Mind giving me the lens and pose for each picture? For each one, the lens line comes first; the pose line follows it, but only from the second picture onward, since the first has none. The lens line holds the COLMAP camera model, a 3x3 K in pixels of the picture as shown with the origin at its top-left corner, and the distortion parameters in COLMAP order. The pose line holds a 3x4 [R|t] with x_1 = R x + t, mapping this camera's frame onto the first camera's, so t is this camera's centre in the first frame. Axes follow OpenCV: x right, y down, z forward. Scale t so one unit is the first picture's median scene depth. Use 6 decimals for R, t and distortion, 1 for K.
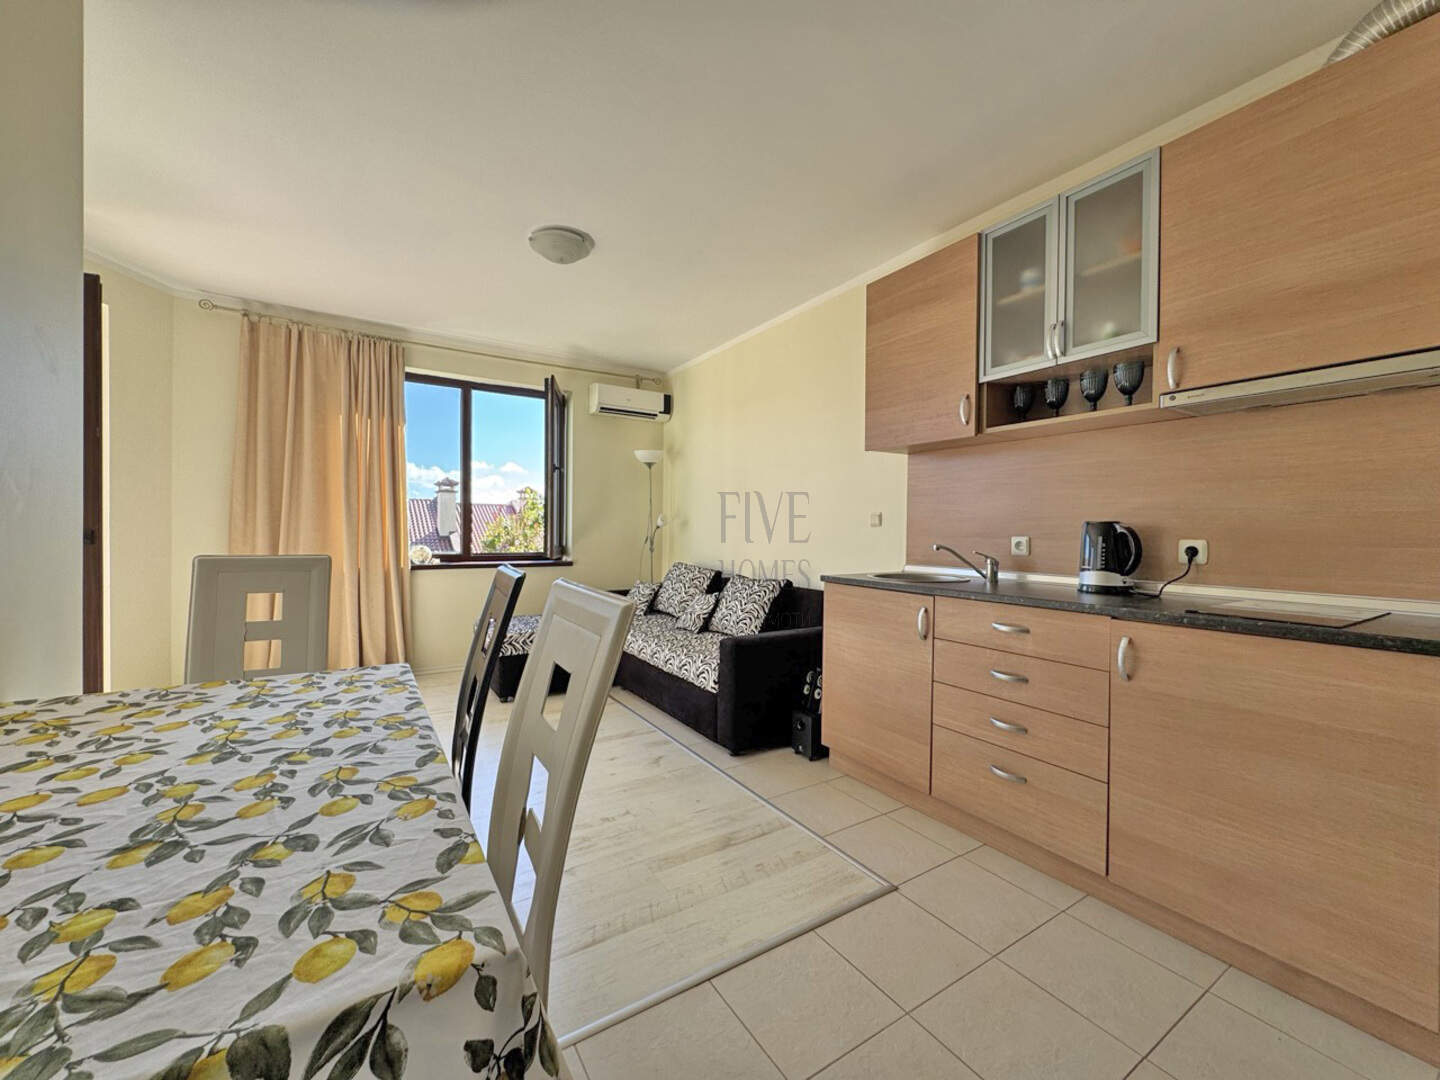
lens RADIAL K [[574.7, 0, 717.5], [0, 574.7, 538.2], [0, 0, 1]] dist [-0.000296, 0.000055]
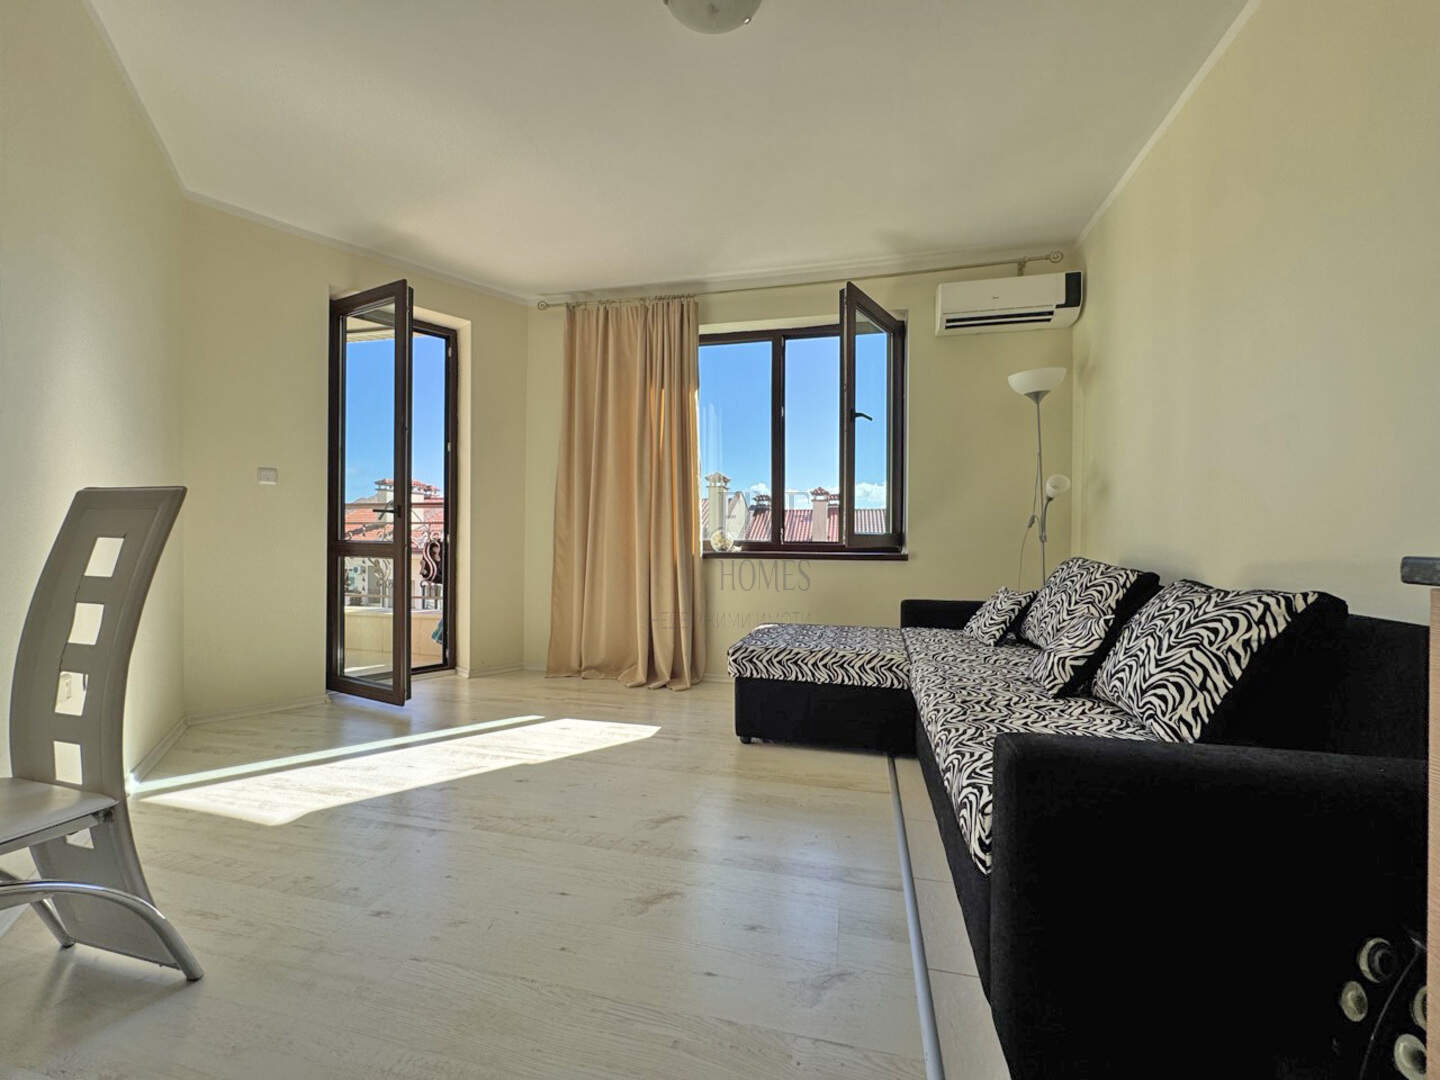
lens RADIAL K [[574.7, 0, 717.5], [0, 574.7, 538.2], [0, 0, 1]] dist [-0.000296, 0.000055]
pose [[0.694410, -0.006394, -0.719551, 0.139292], [-0.007940, 0.999832, -0.016548, 0.056397], [0.719536, 0.017204, 0.694242, 0.587443]]
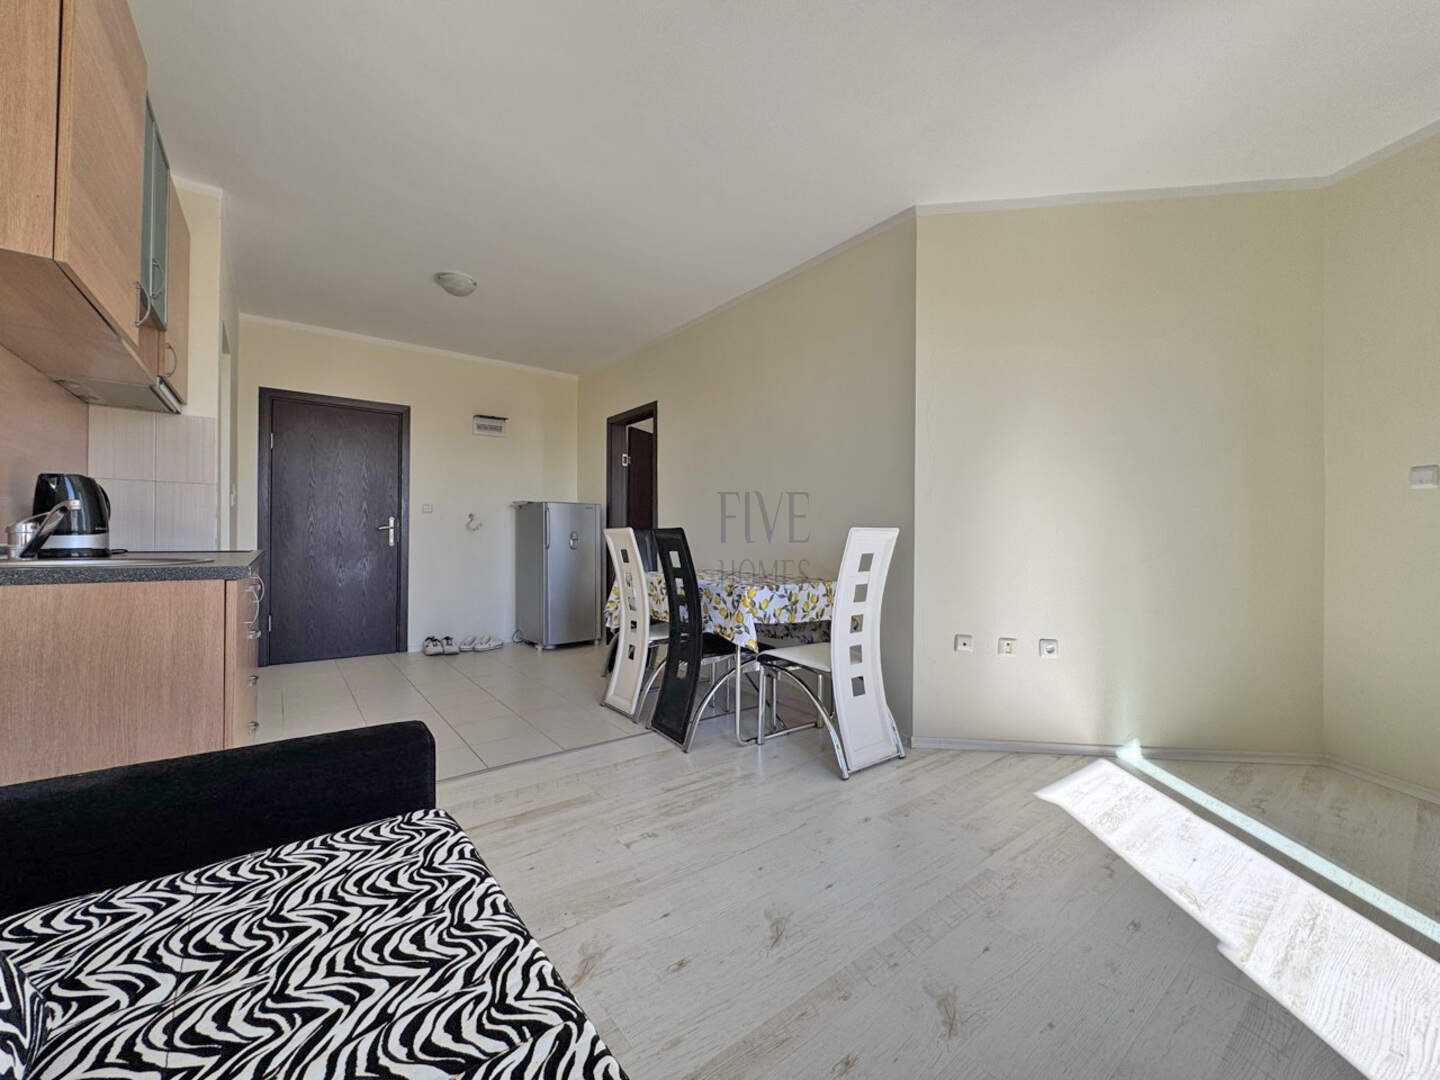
lens RADIAL K [[576.5, 0, 716.6], [0, 576.5, 538.2], [0, 0, 1]] dist [-0.003510, -0.000085]
pose [[-0.995958, -0.016915, -0.088214, -0.152312], [-0.018076, 0.999760, 0.012384, 0.024240], [0.087984, 0.013928, -0.996025, 1.364740]]
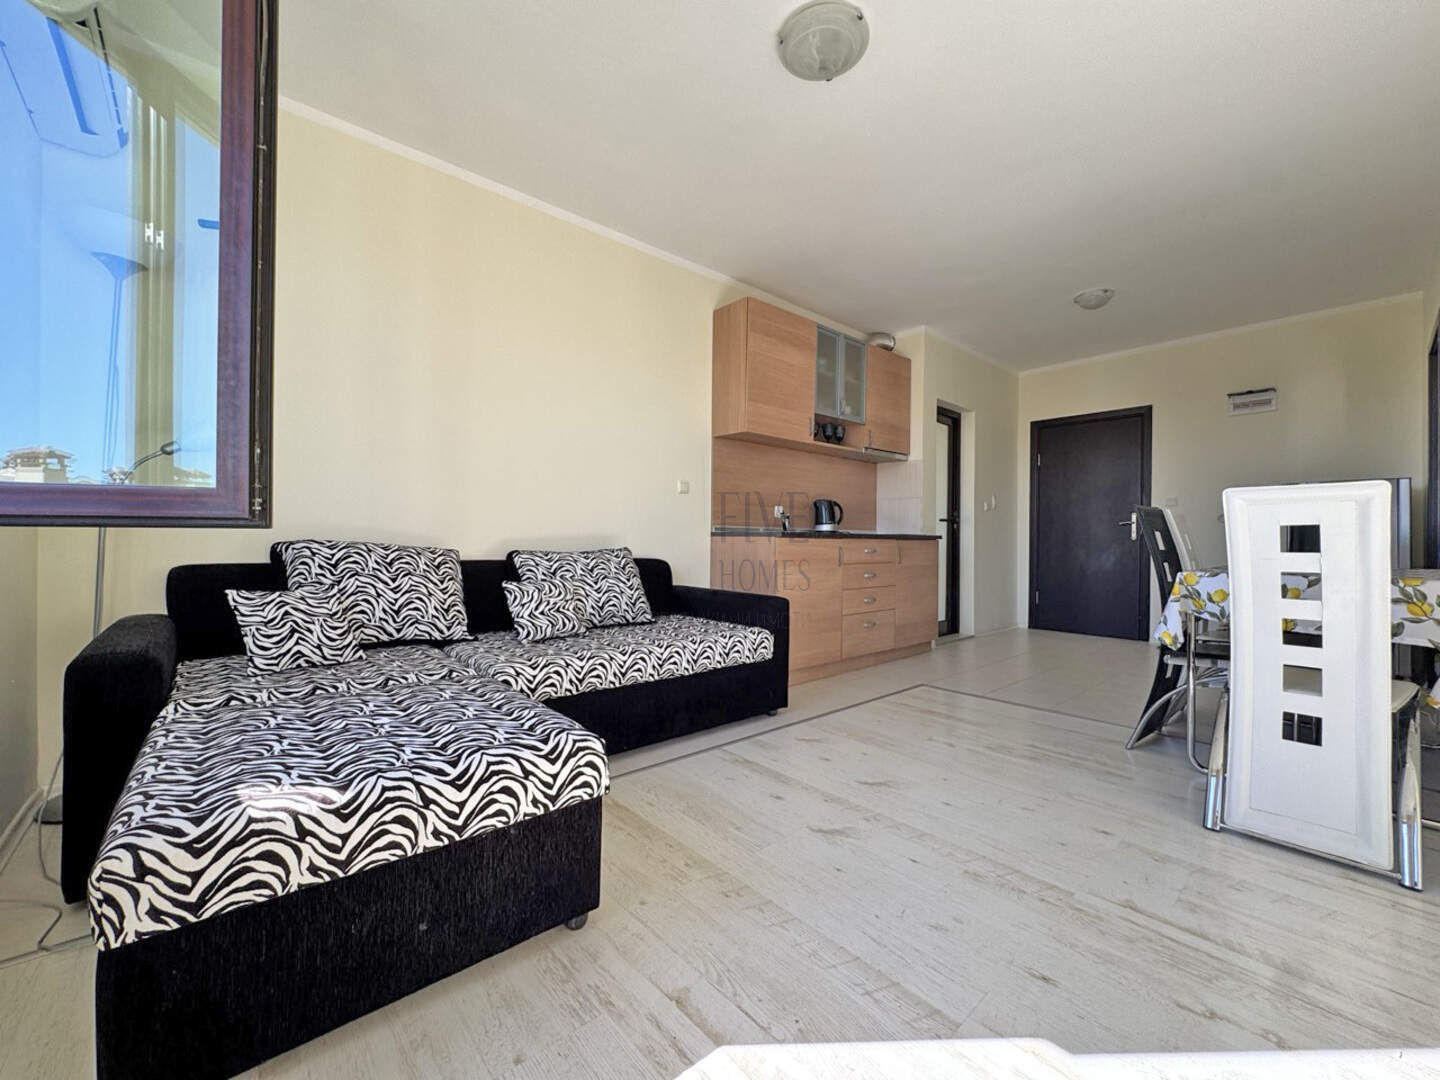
lens RADIAL K [[576.5, 0, 716.6], [0, 576.5, 538.2], [0, 0, 1]] dist [-0.003510, -0.000085]
pose [[-0.154243, -0.010526, 0.987977, -0.890872], [0.000889, 0.999941, 0.010793, 0.057975], [-0.988033, 0.002543, -0.154224, 1.186330]]
